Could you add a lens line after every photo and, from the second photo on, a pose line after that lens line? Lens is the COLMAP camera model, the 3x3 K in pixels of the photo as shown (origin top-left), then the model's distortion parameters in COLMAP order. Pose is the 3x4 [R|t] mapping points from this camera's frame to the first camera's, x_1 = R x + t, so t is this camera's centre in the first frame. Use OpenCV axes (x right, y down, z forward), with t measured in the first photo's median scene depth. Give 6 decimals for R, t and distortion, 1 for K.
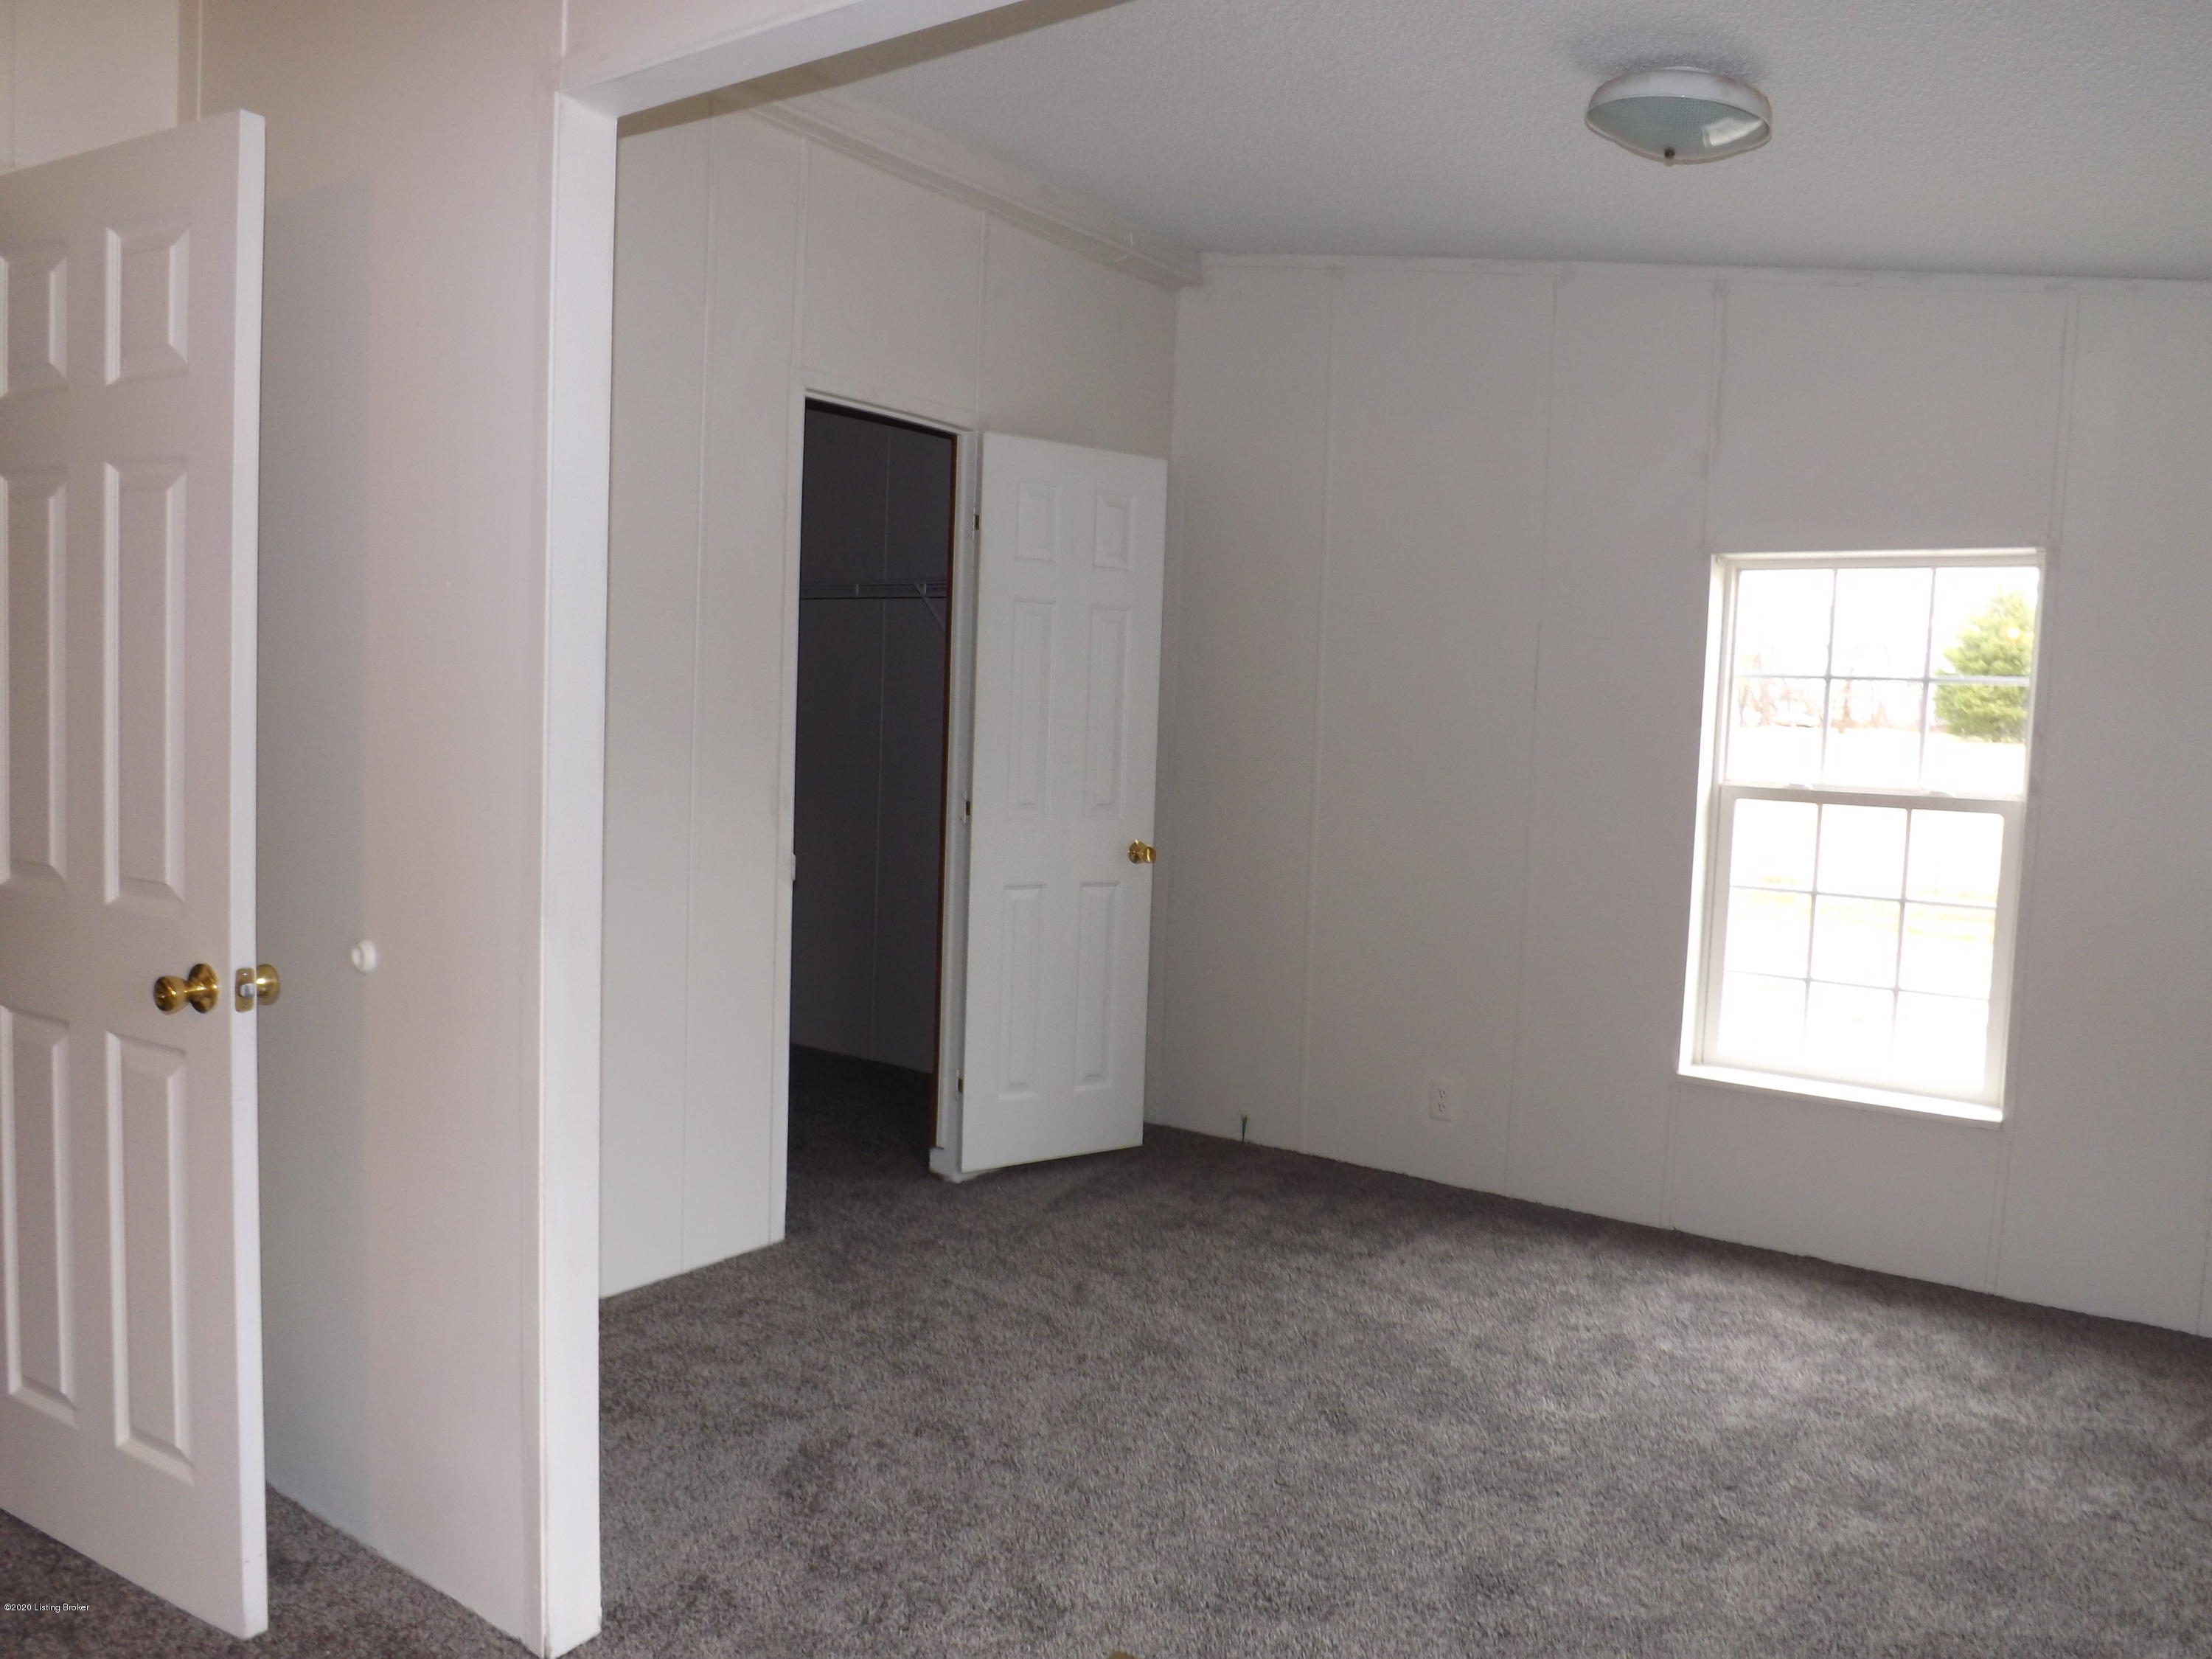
lens RADIAL K [[1618.1, 0, 1116.4], [0, 1618.1, 822.4], [0, 0, 1]] dist [-0.005274, 0.003762]
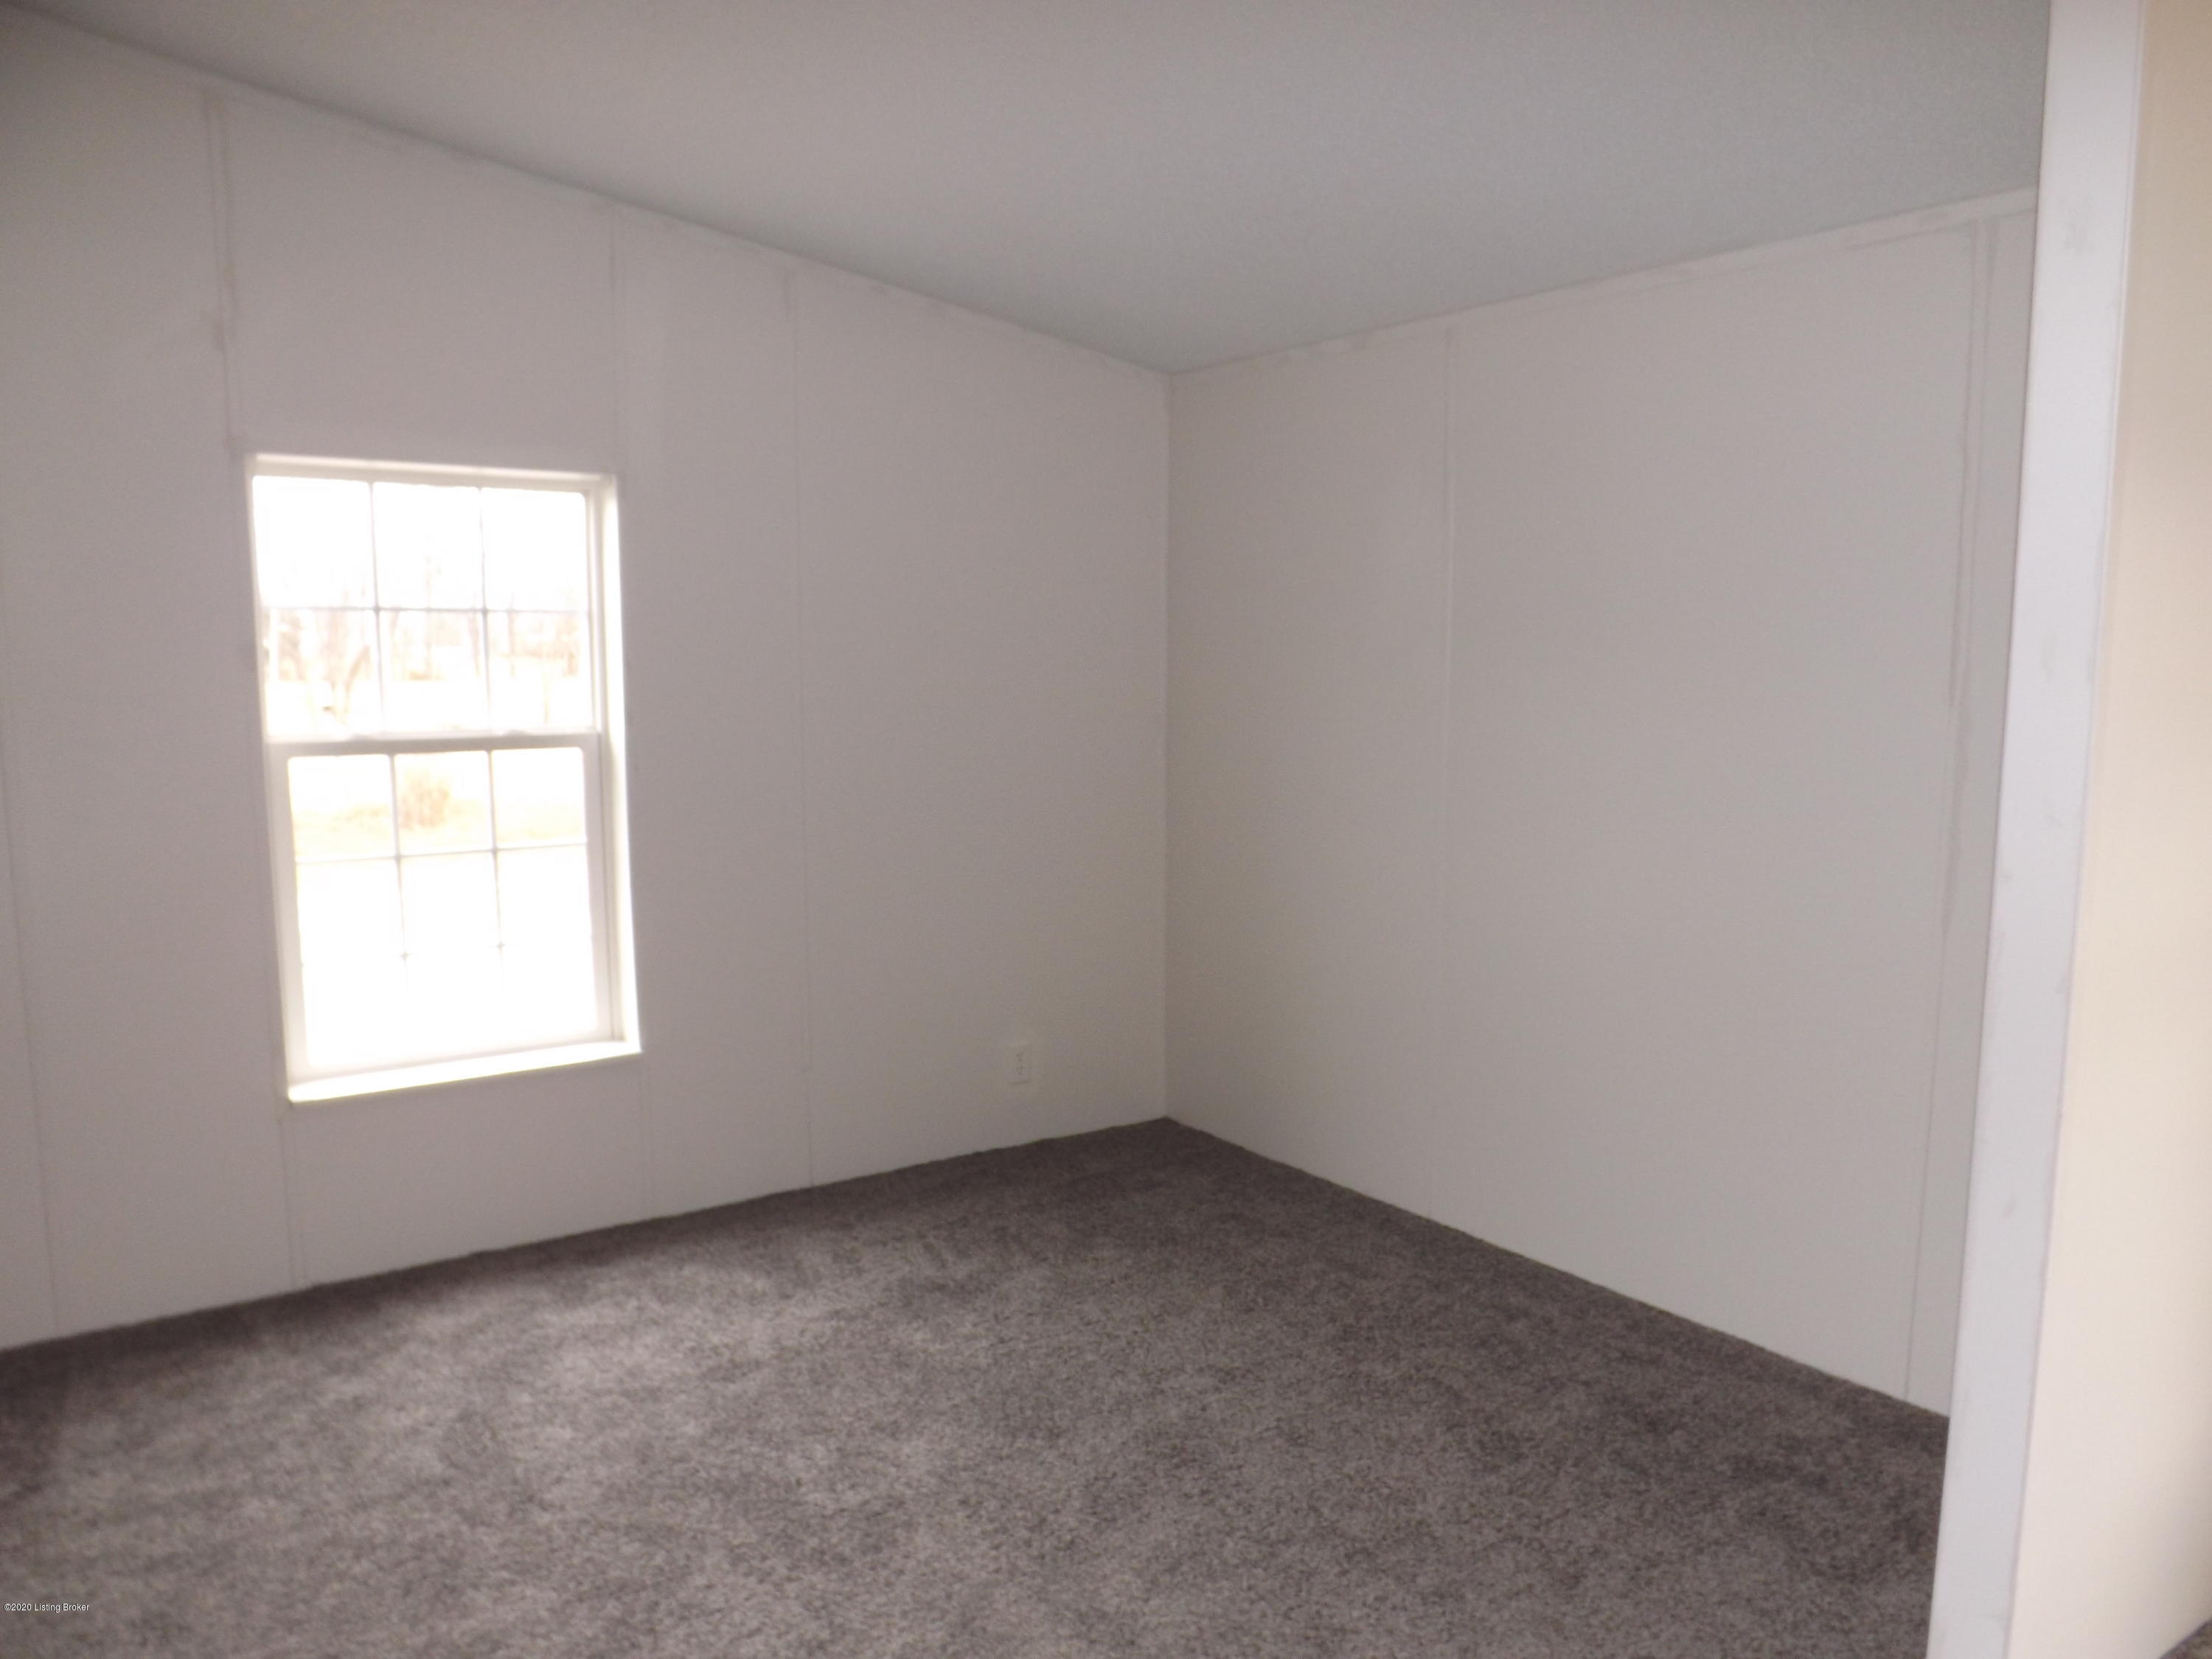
lens RADIAL K [[1618.1, 0, 1117.4], [0, 1618.1, 871.5], [0, 0, 1]] dist [-0.005274, 0.003762]
pose [[0.382477, -0.147685, 0.912086, -0.243351], [0.096134, 0.988146, 0.119687, -0.017586], [-0.918950, 0.041905, 0.392140, 0.332093]]
